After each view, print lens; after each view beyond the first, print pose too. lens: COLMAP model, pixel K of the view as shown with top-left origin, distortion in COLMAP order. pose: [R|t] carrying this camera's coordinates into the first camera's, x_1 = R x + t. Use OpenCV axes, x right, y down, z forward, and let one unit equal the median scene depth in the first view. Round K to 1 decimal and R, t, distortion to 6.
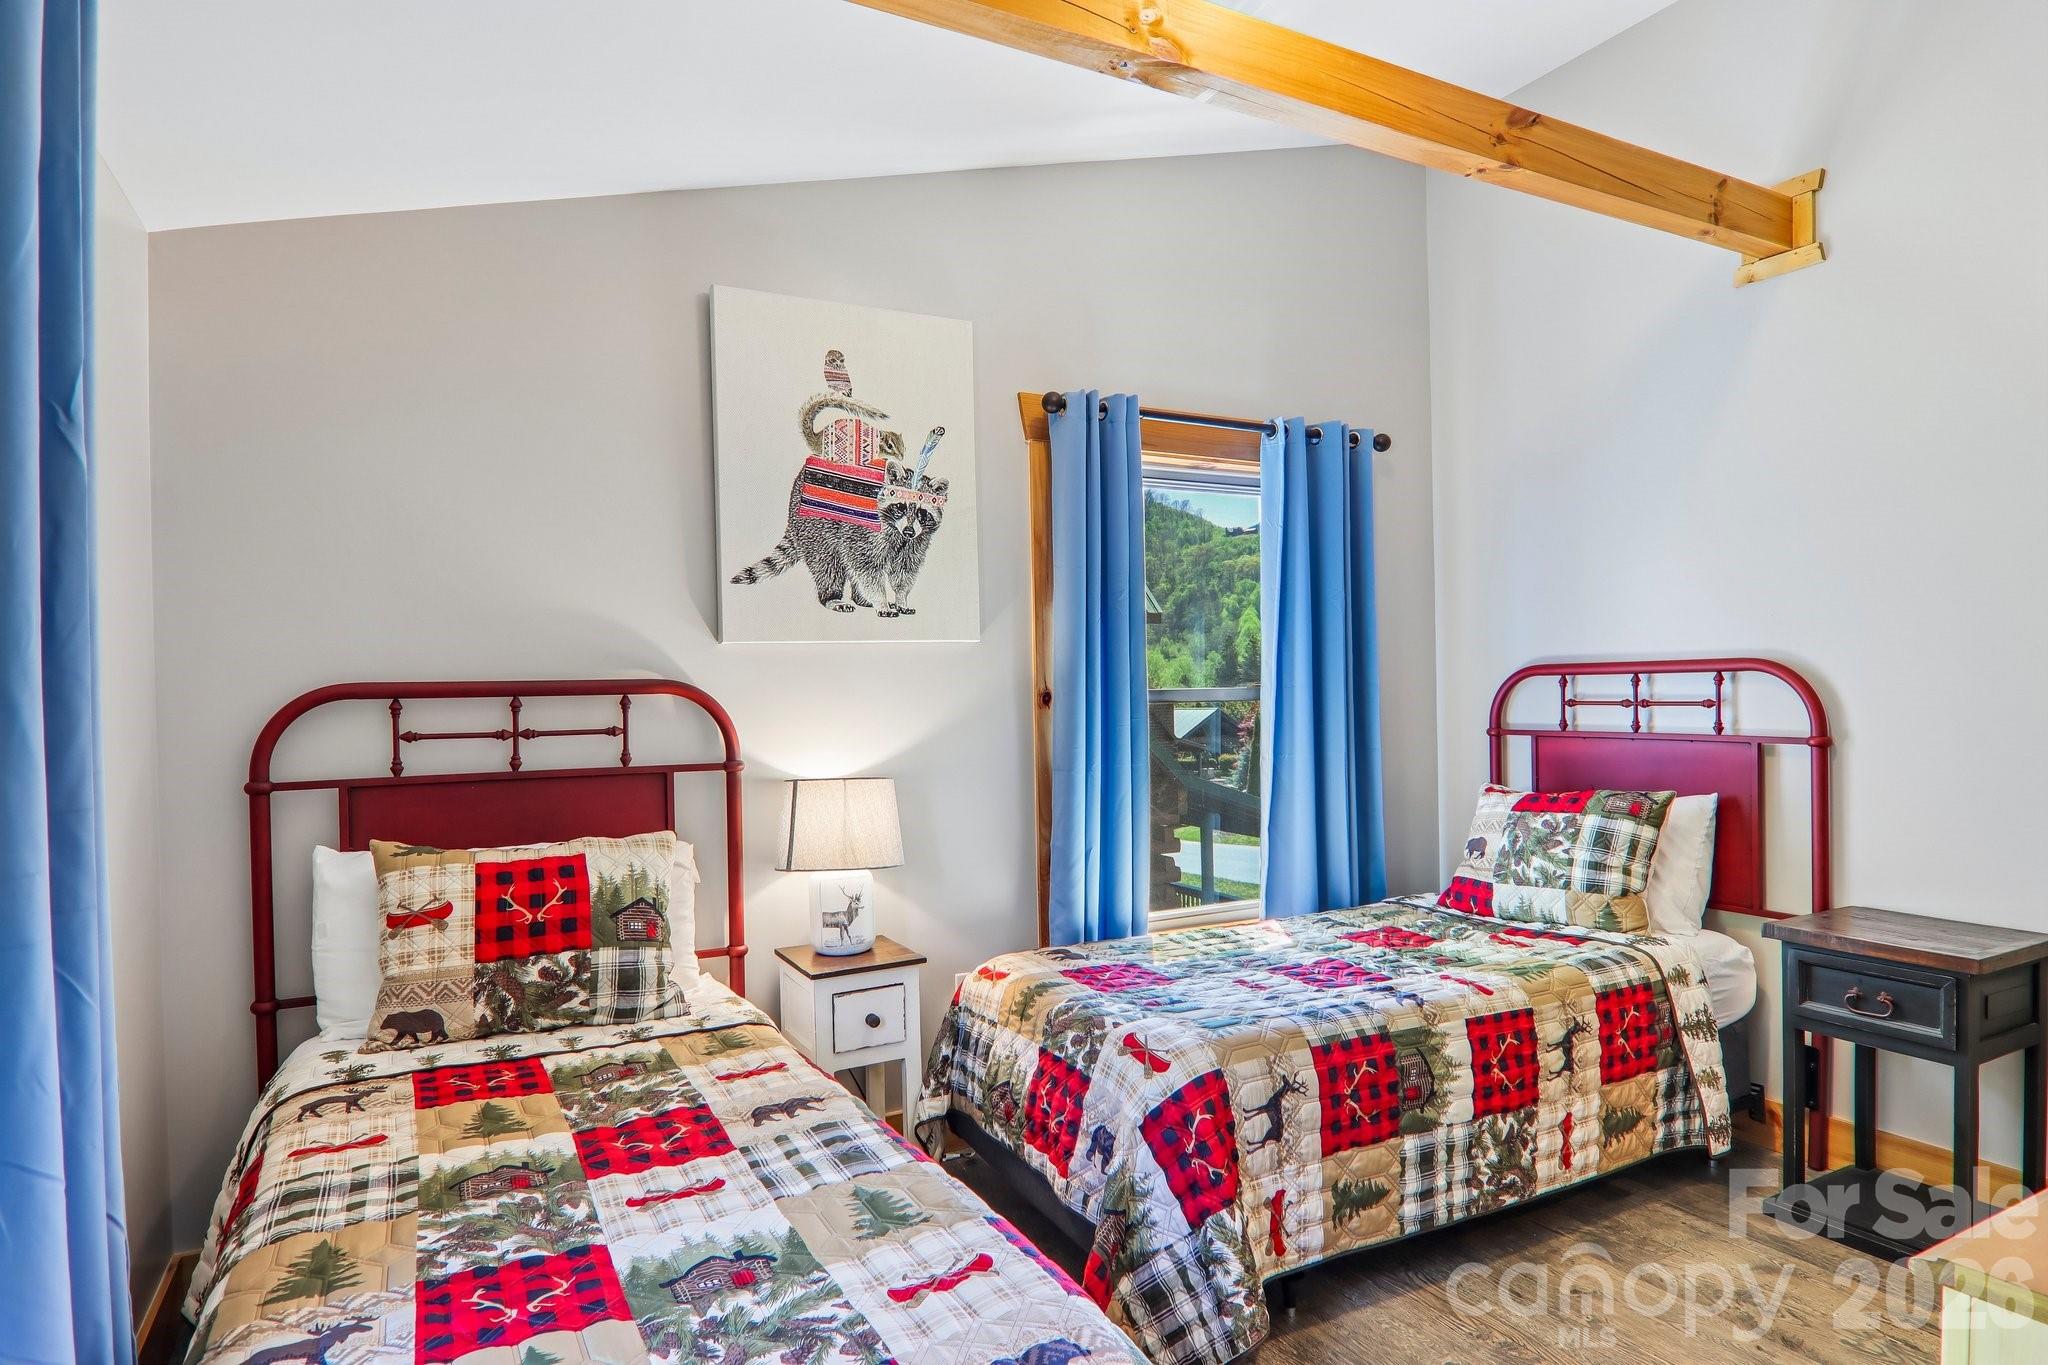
lens RADIAL K [[1146.8, 0, 1024.5], [0, 1146.8, 698.4], [0, 0, 1]] dist [0.006145, -0.020777]
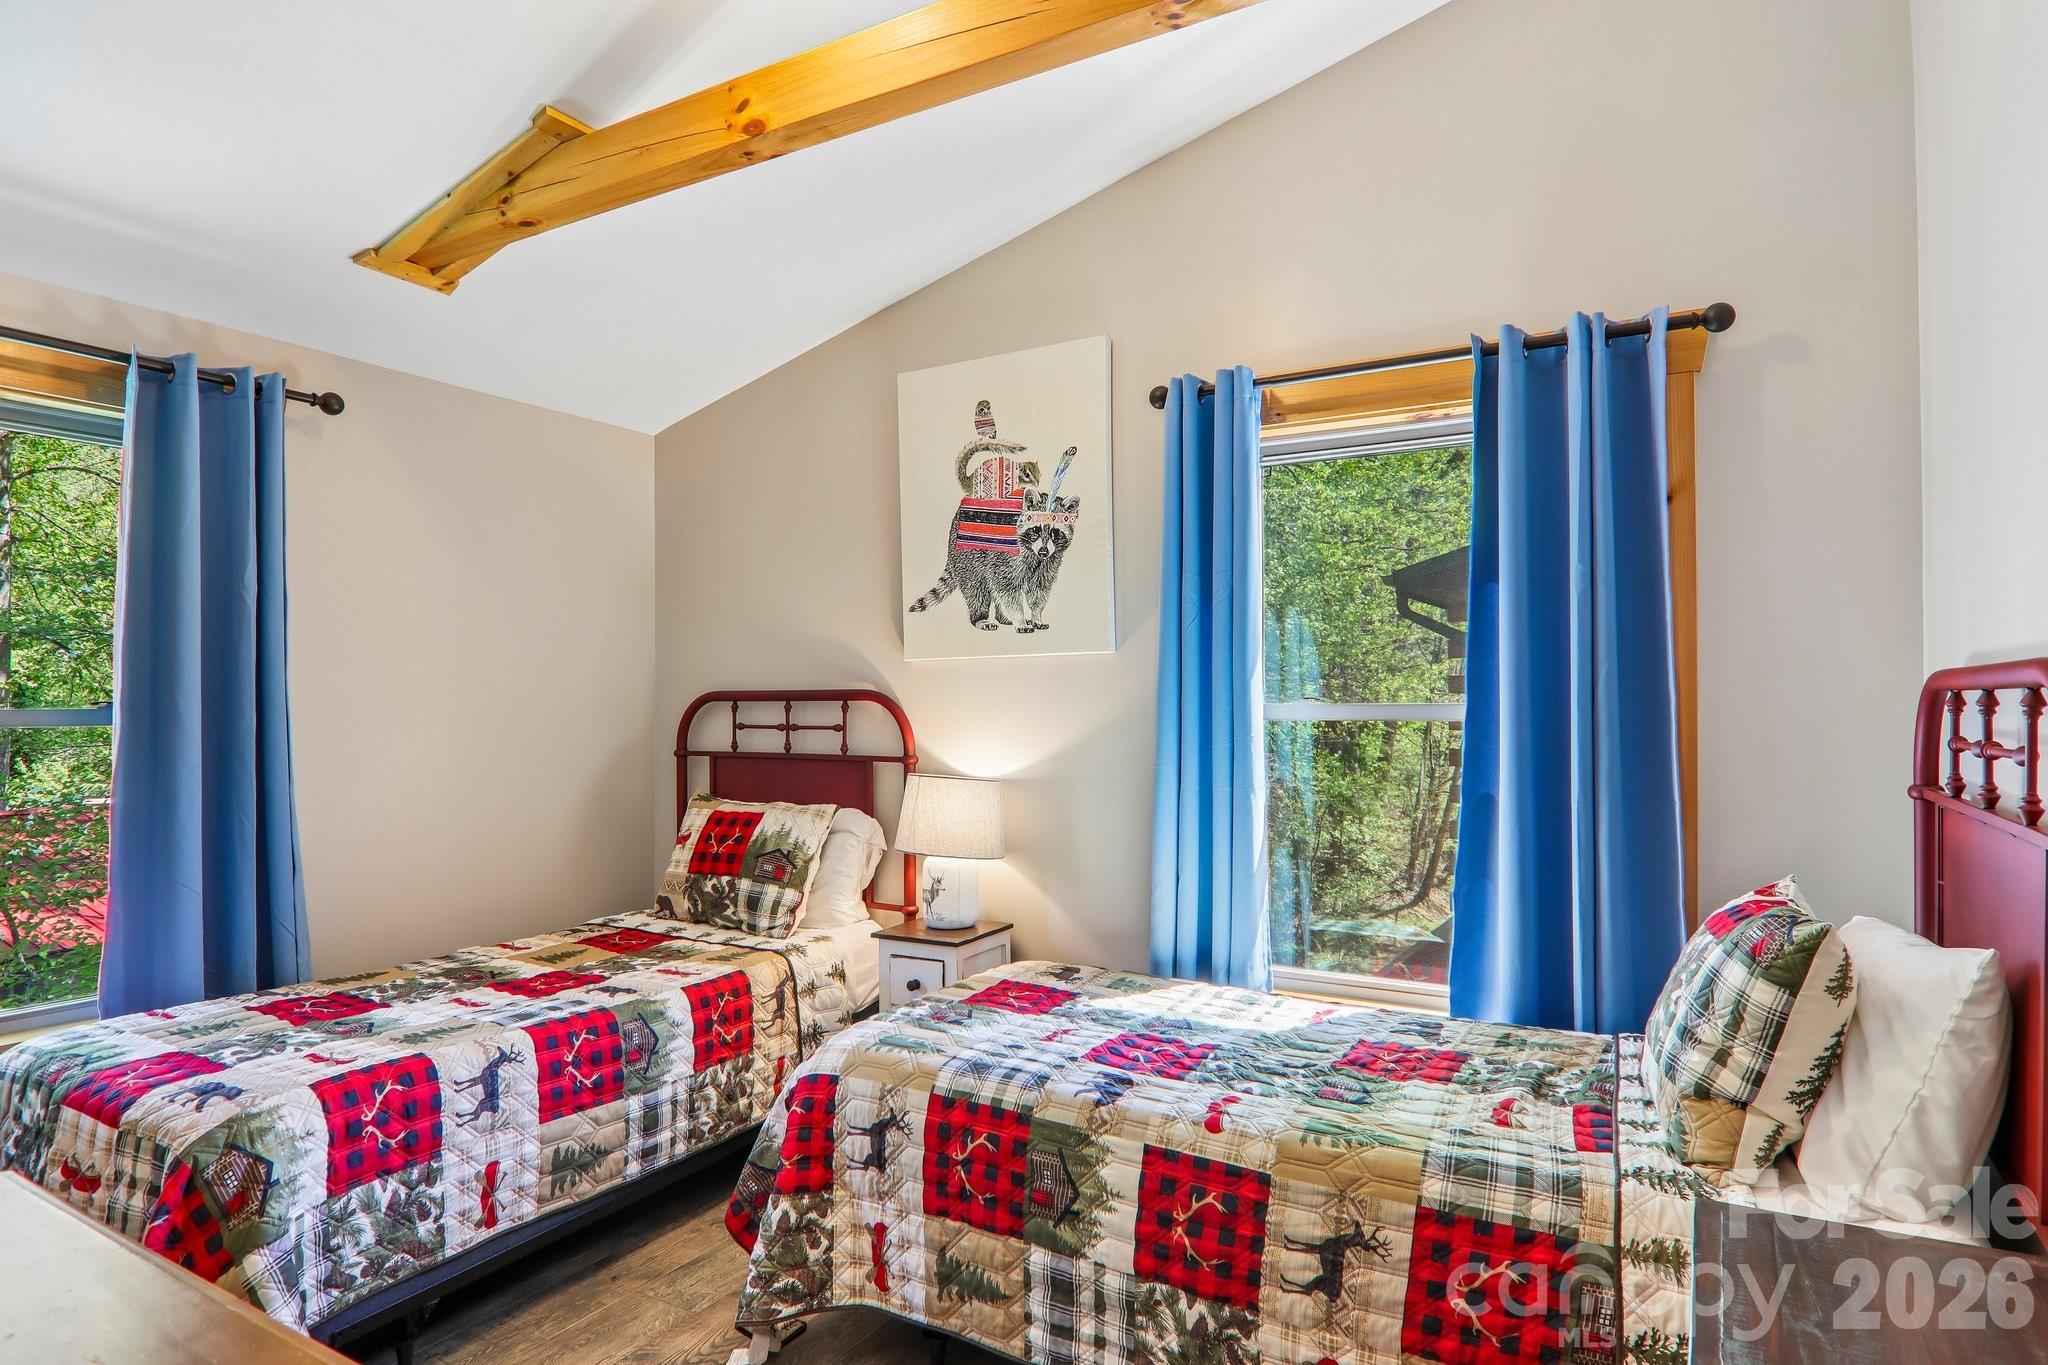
lens RADIAL K [[1146.8, 0, 1024.5], [0, 1146.8, 698.4], [0, 0, 1]] dist [0.006145, -0.020777]
pose [[0.519509, 0.014227, -0.854346, 0.900893], [-0.013319, 0.999875, 0.008551, -0.020315], [0.854361, 0.006937, 0.519634, 0.484575]]
